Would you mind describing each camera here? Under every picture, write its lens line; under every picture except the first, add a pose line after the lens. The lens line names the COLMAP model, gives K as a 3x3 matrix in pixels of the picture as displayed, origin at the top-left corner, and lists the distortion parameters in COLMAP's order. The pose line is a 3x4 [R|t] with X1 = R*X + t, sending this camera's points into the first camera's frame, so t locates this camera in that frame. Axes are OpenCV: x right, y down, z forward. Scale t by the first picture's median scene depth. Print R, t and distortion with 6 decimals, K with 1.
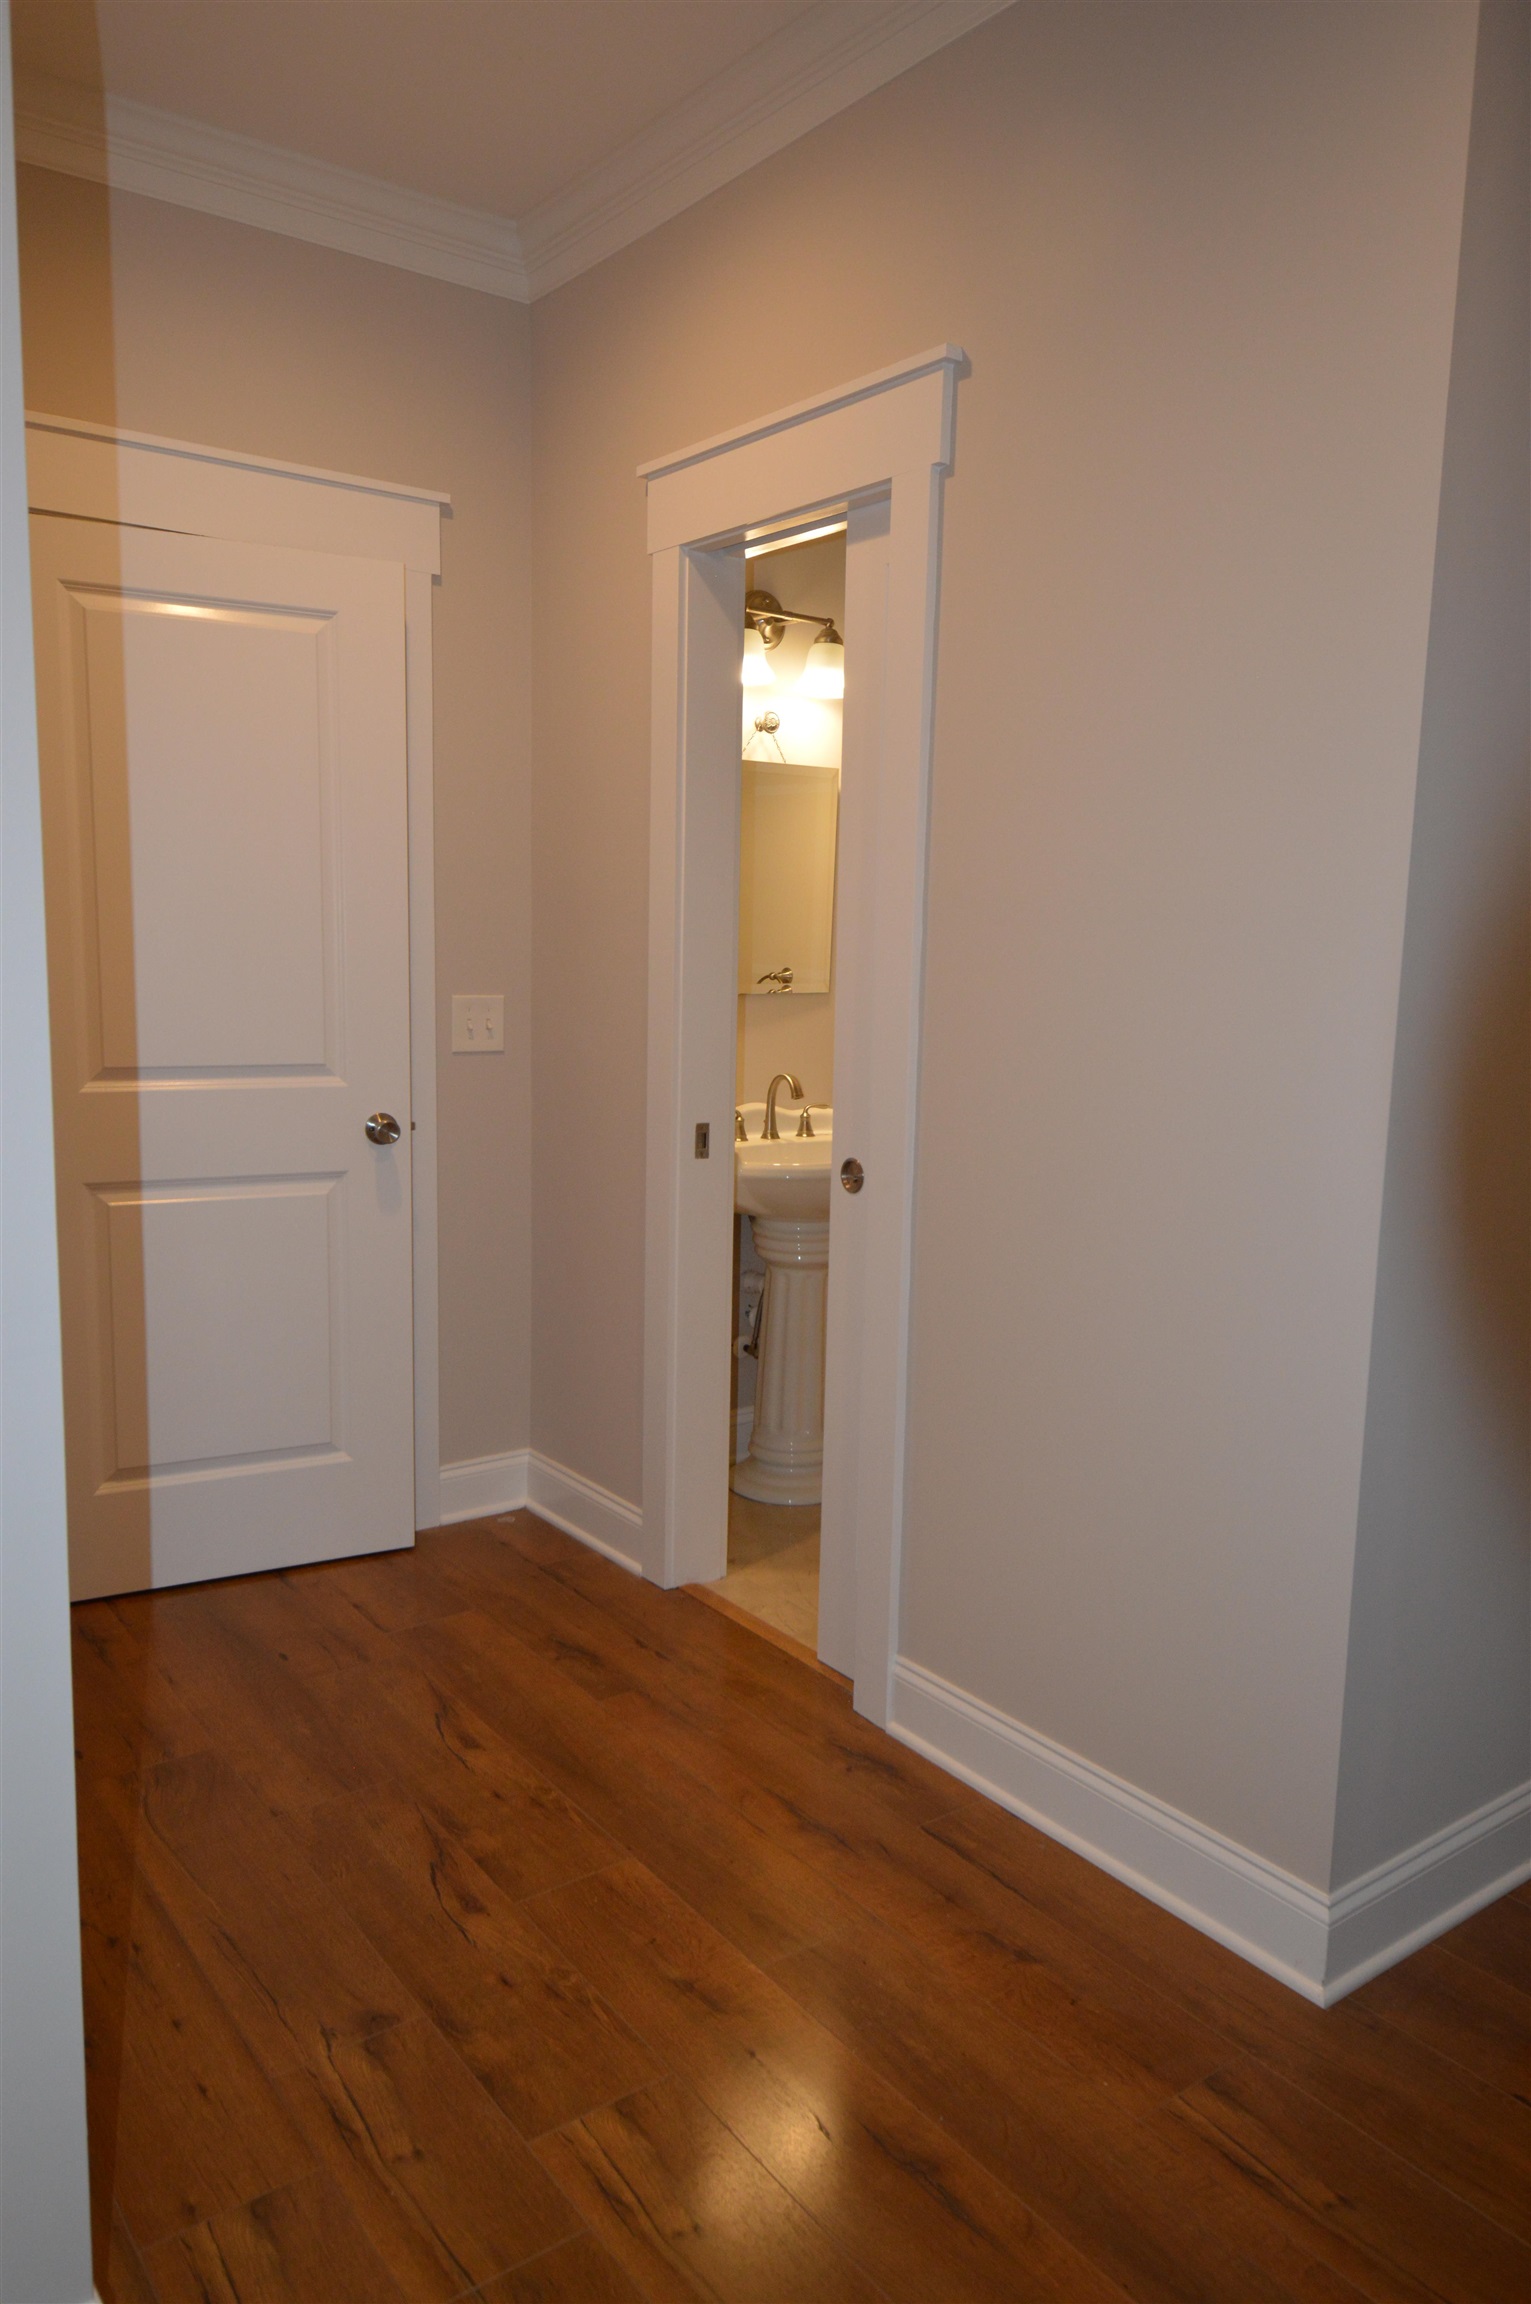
lens RADIAL K [[1598.6, 0, 764.6], [0, 1598.6, 1154.7], [0, 0, 1]] dist [0.030493, -0.024391]
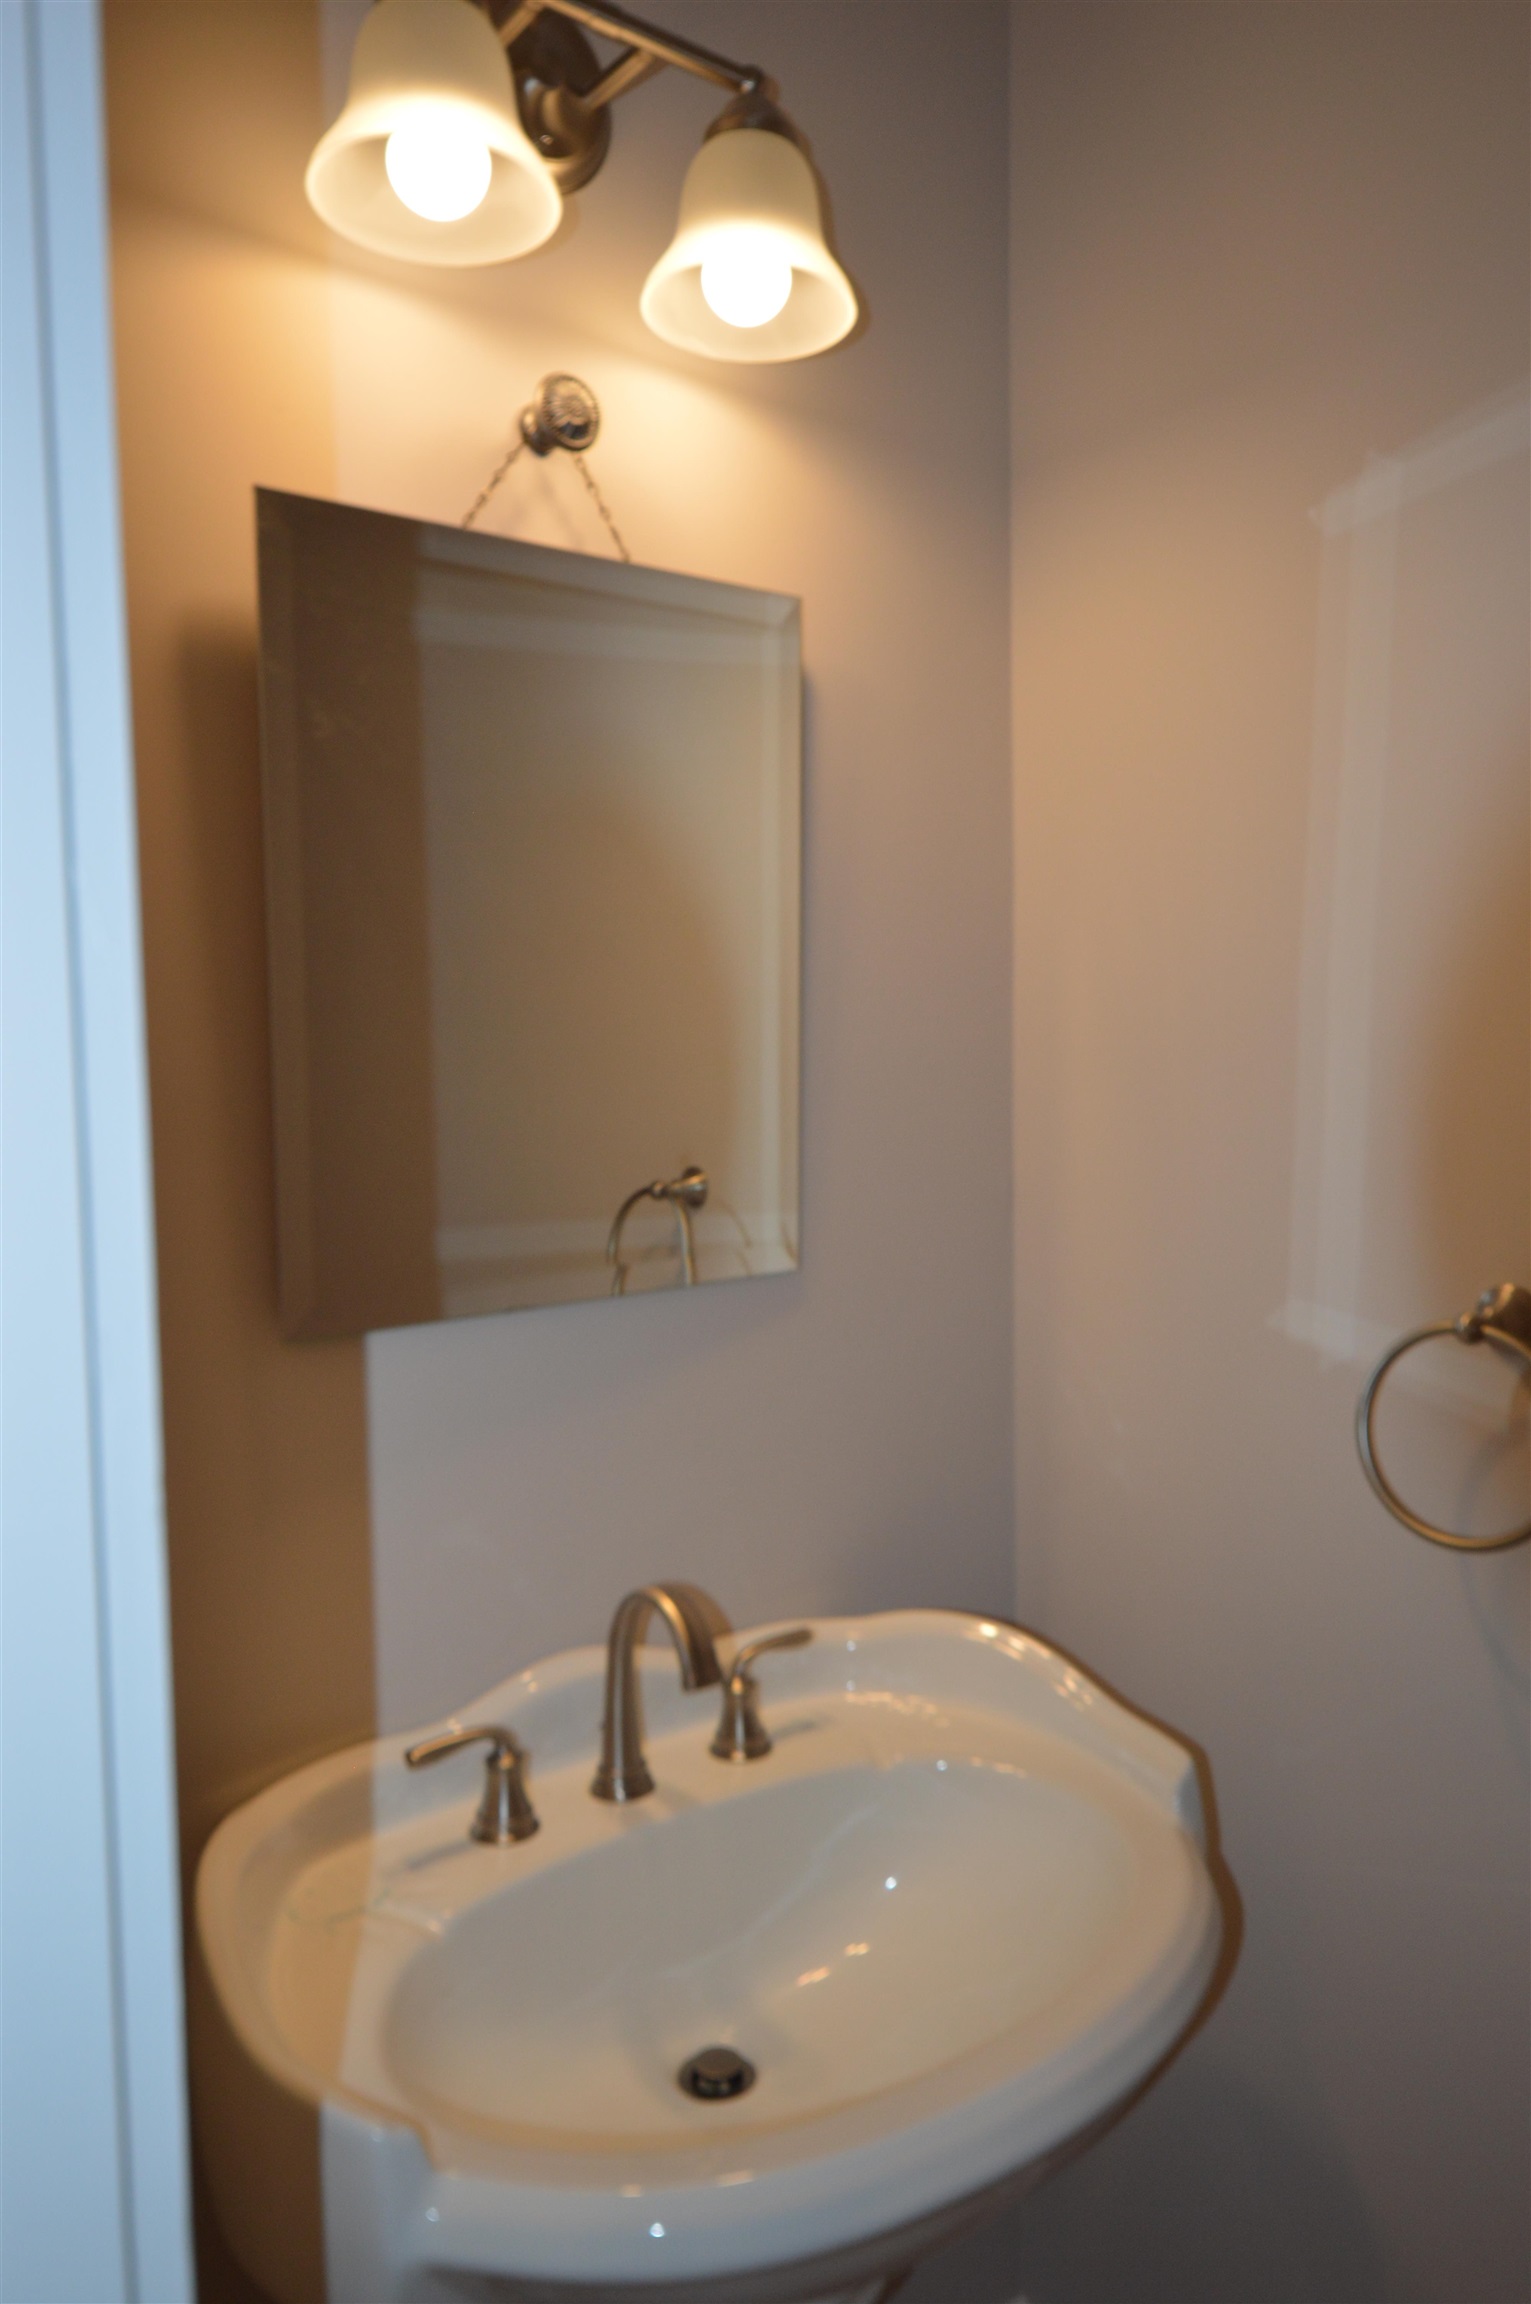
lens RADIAL K [[1598.6, 0, 765.0], [0, 1598.6, 1151.0], [0, 0, 1]] dist [0.030493, -0.024391]
pose [[0.999136, -0.036705, 0.019512, 0.028934], [0.037959, 0.996938, -0.068361, -0.109167], [-0.016943, 0.069043, 0.997470, 0.699193]]
